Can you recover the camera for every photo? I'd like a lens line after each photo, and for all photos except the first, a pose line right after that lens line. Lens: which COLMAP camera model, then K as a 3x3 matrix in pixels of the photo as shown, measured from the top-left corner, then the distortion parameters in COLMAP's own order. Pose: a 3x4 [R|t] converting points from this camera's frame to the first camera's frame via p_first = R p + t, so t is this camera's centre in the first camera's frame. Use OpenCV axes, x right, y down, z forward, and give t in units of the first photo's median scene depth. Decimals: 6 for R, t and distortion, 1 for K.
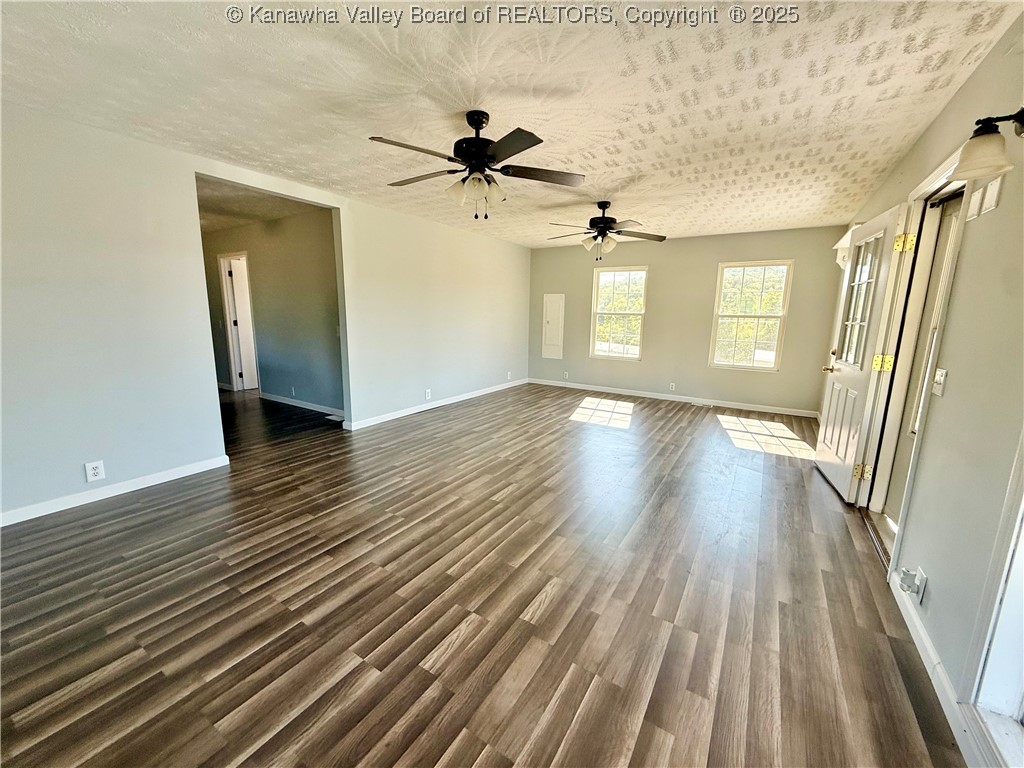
lens RADIAL K [[409.8, 0, 511.7], [0, 409.8, 386.6], [0, 0, 1]] dist [0.000829, -0.000033]
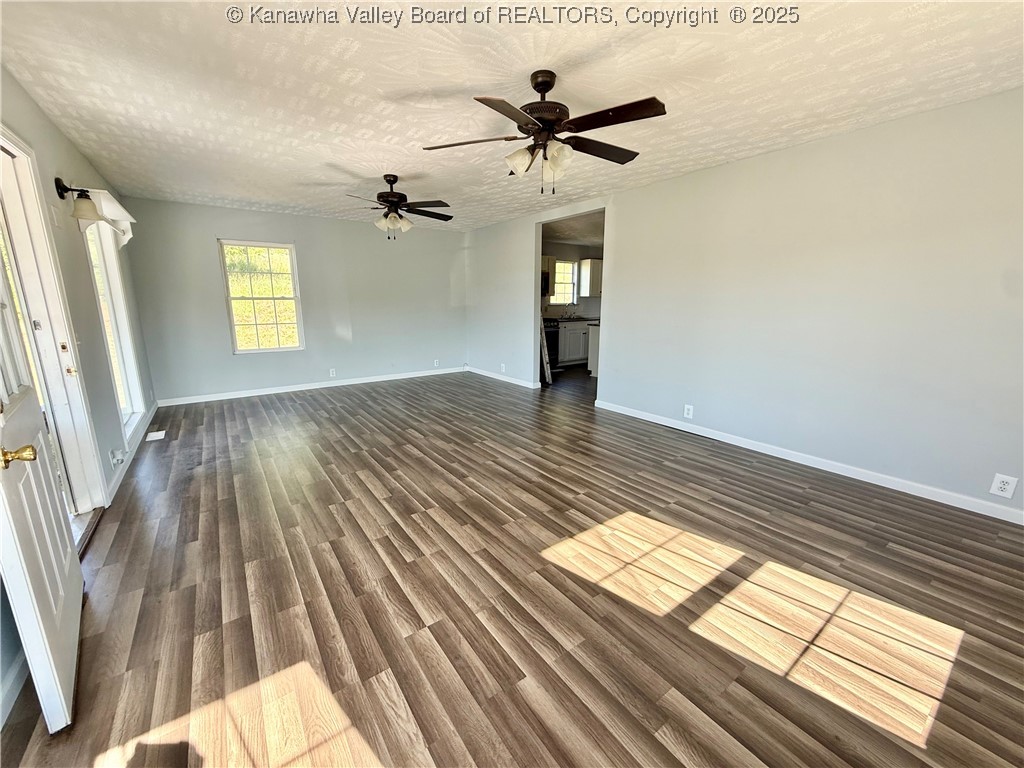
lens RADIAL K [[409.8, 0, 513.0], [0, 409.8, 383.9], [0, 0, 1]] dist [0.000829, -0.000033]
pose [[-0.370953, 0.174081, -0.912190, 0.888273], [-0.175110, 0.951540, 0.252801, -0.244857], [0.911993, 0.253510, -0.322493, 1.407099]]
